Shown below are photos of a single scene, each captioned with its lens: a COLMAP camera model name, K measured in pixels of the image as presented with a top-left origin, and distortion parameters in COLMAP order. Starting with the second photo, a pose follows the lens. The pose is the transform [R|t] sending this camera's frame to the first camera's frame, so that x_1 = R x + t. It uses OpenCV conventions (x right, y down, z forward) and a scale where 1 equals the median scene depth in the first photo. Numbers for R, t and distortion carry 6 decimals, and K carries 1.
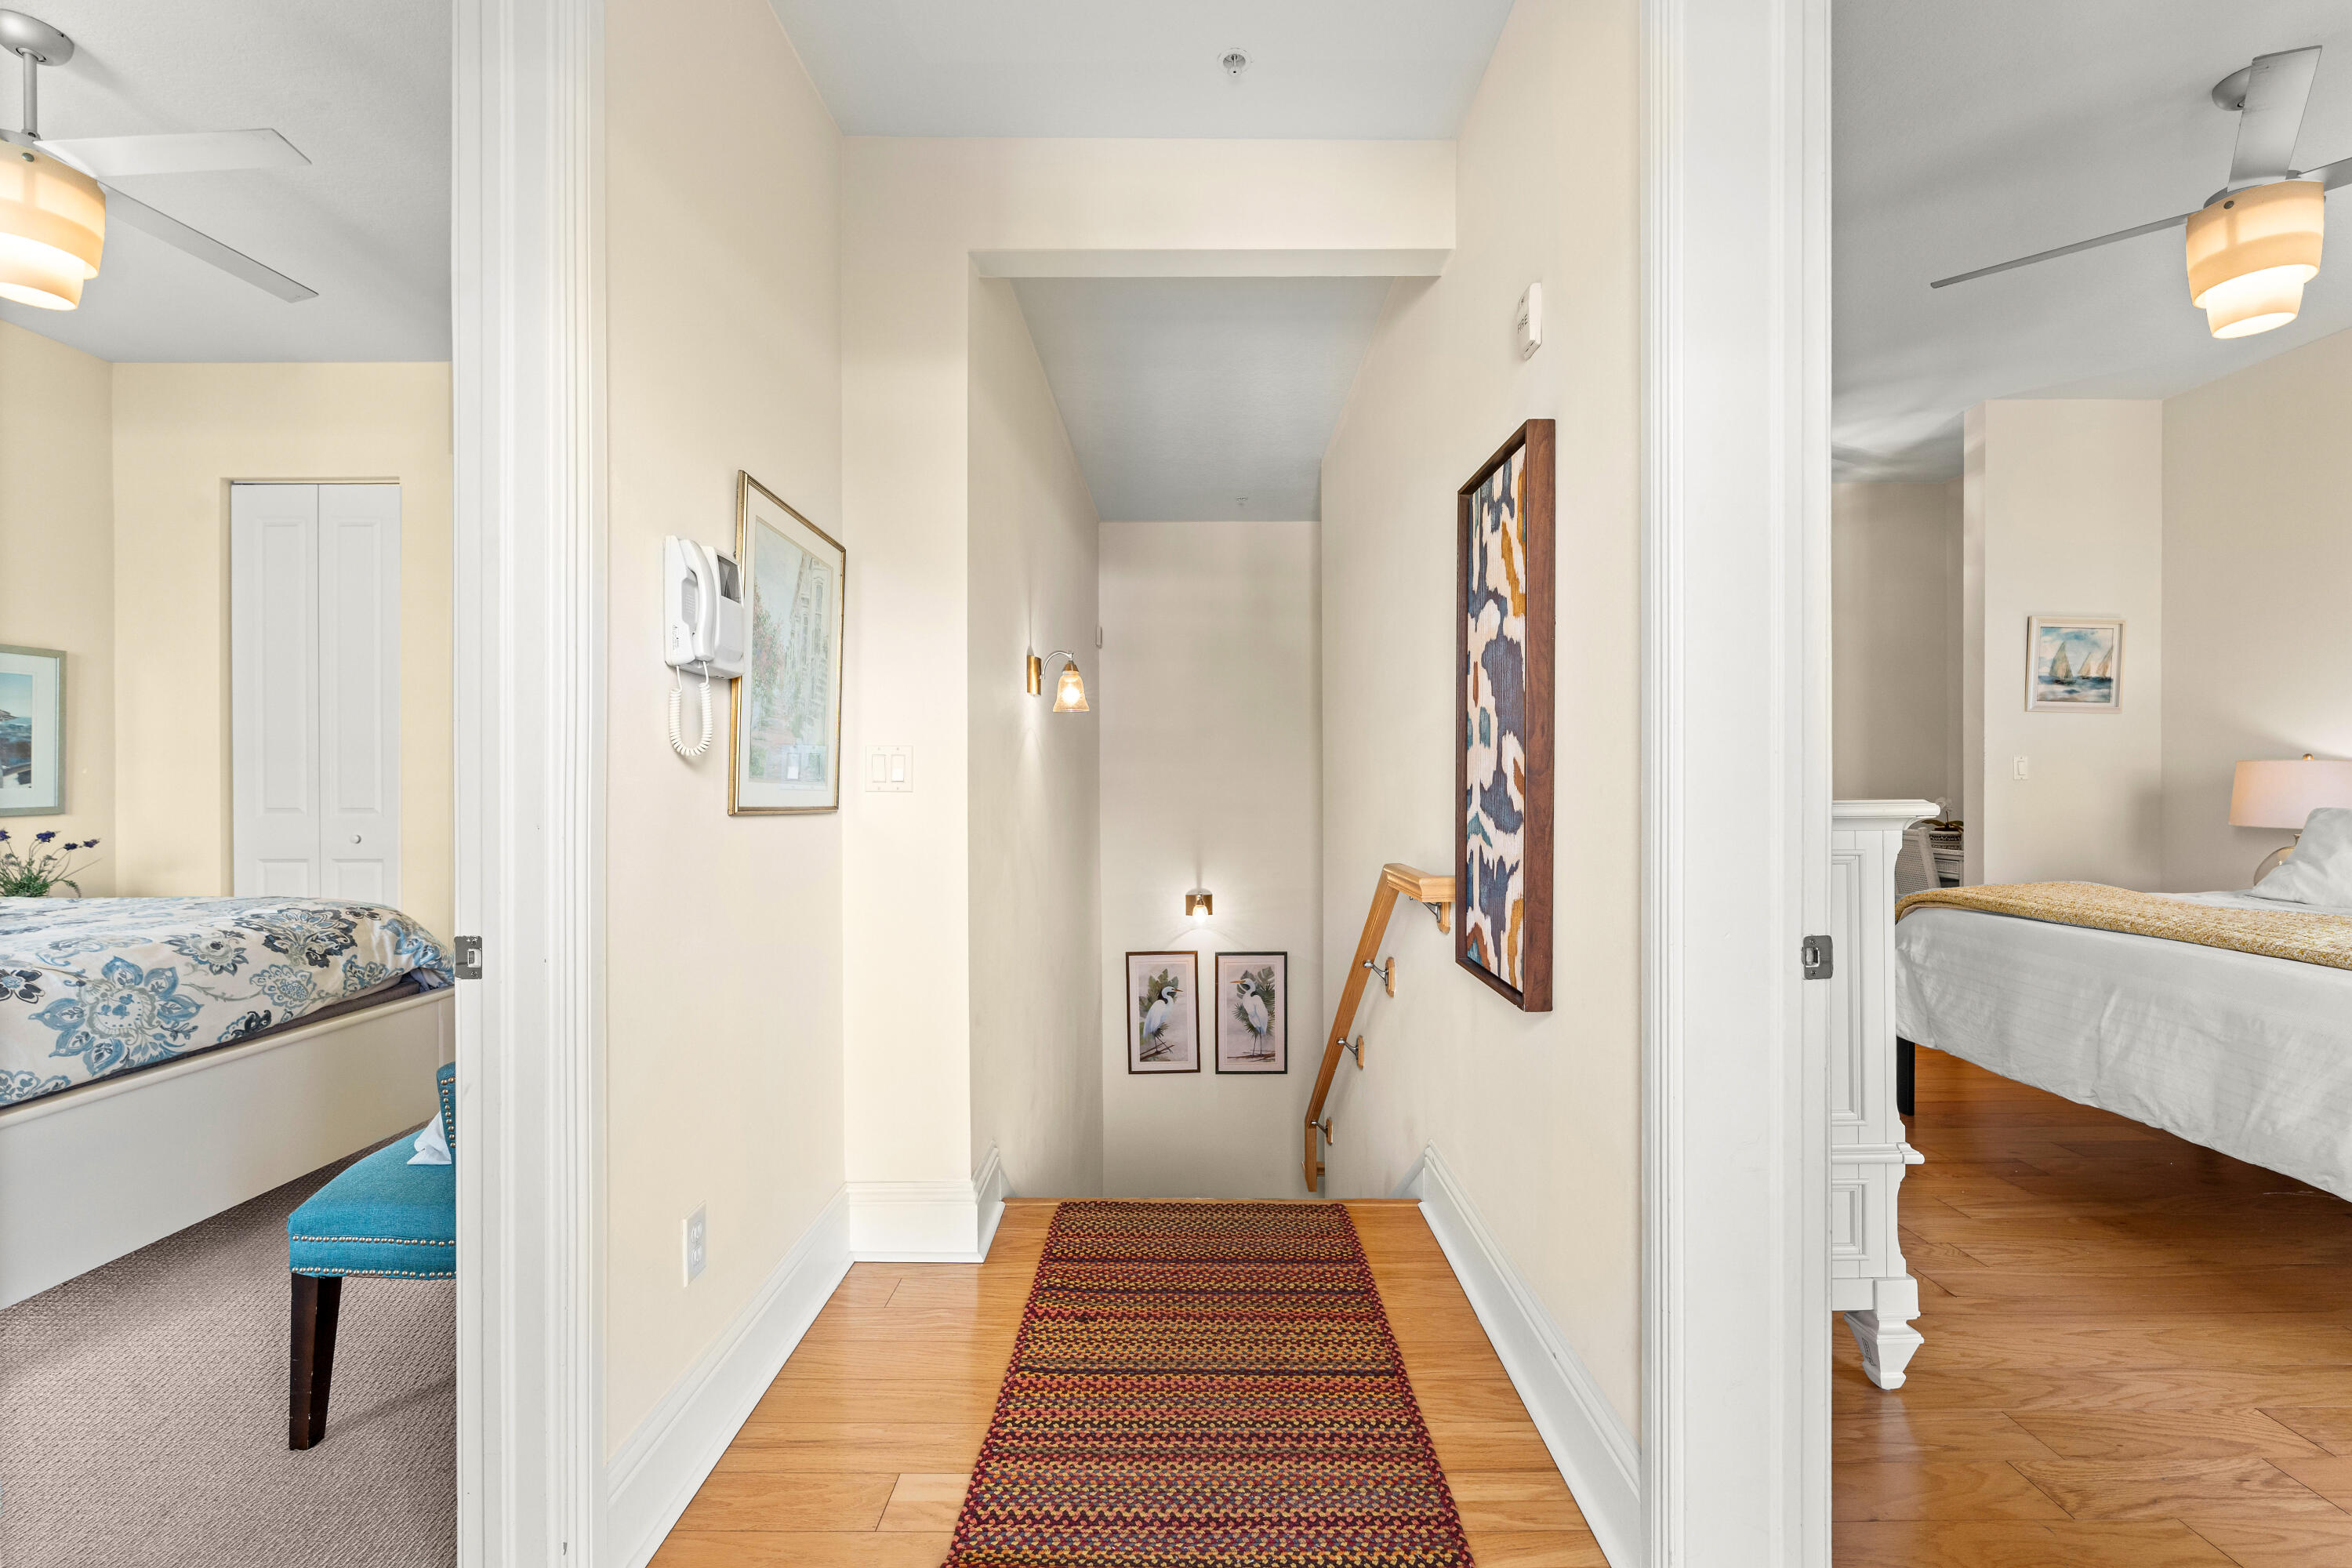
lens RADIAL K [[955.6, 0, 1176.0], [0, 955.6, 779.9], [0, 0, 1]] dist [-0.000502, -0.000075]
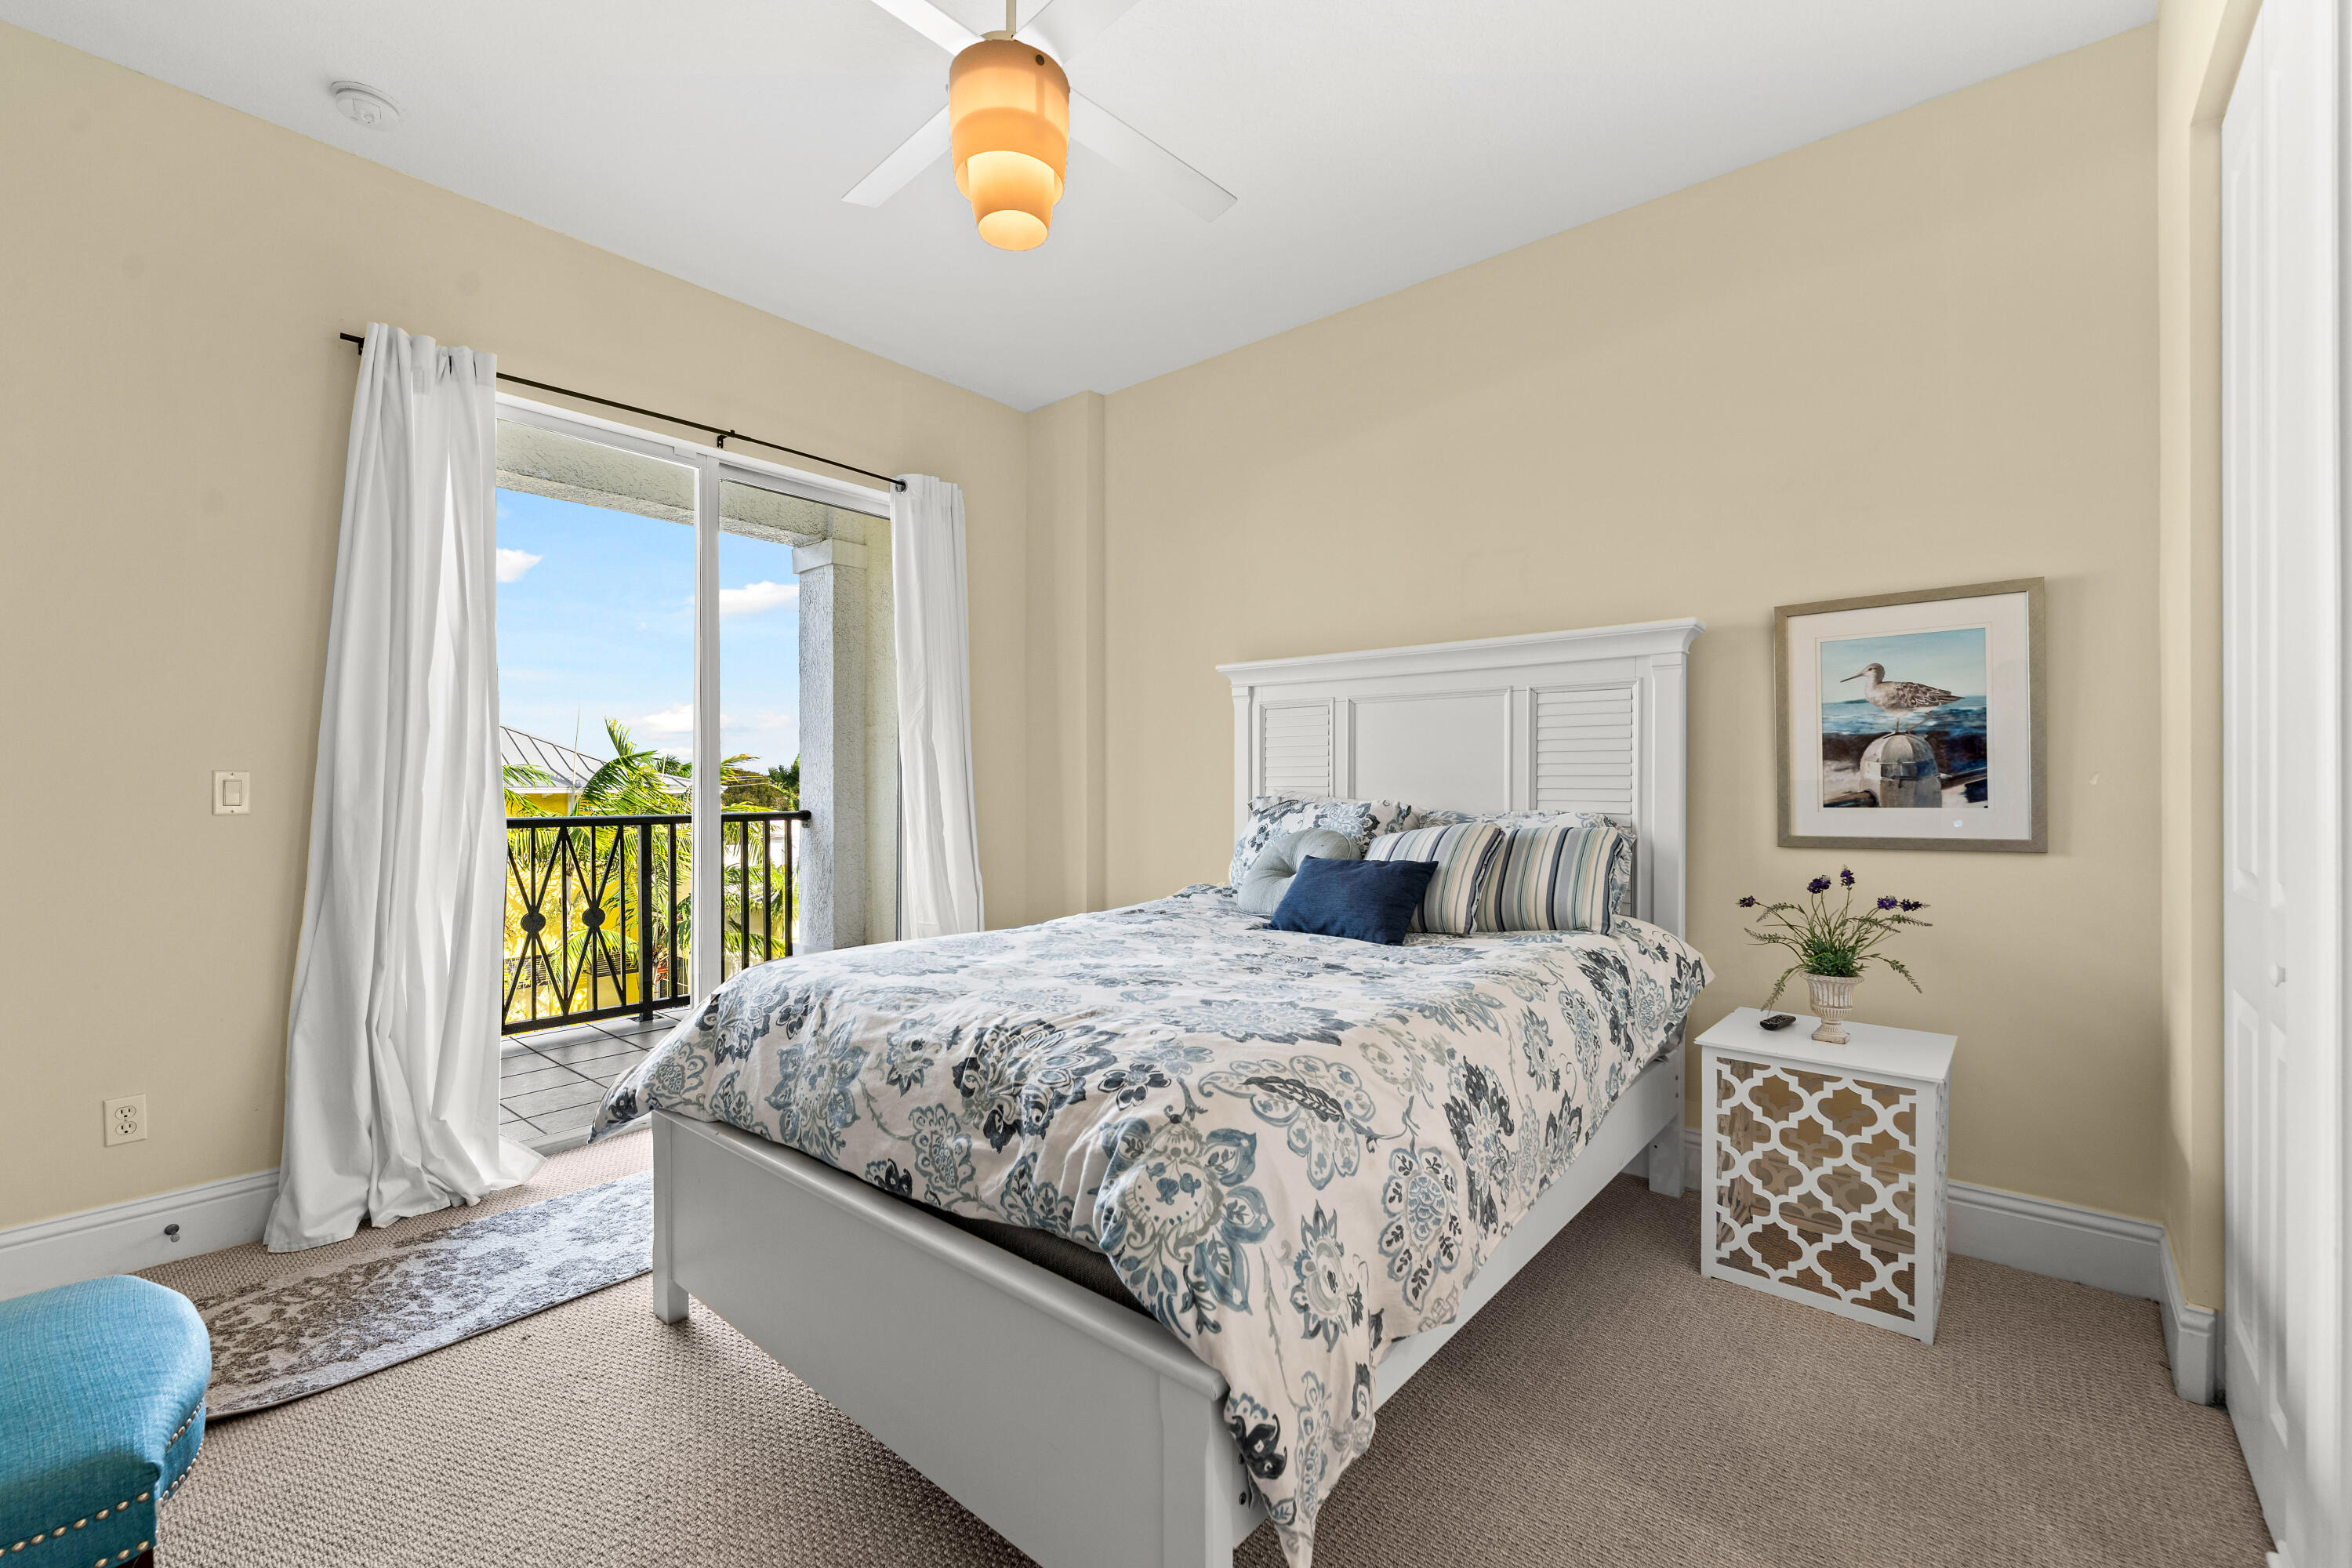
lens RADIAL K [[981.3, 0, 1177.9], [0, 981.3, 782.1], [0, 0, 1]] dist [-0.001541, -0.000040]
pose [[-0.639734, -0.000156, -0.768597, -0.503056], [0.001659, 0.999997, -0.001584, -0.011567], [0.768595, -0.002289, -0.639732, 1.370707]]
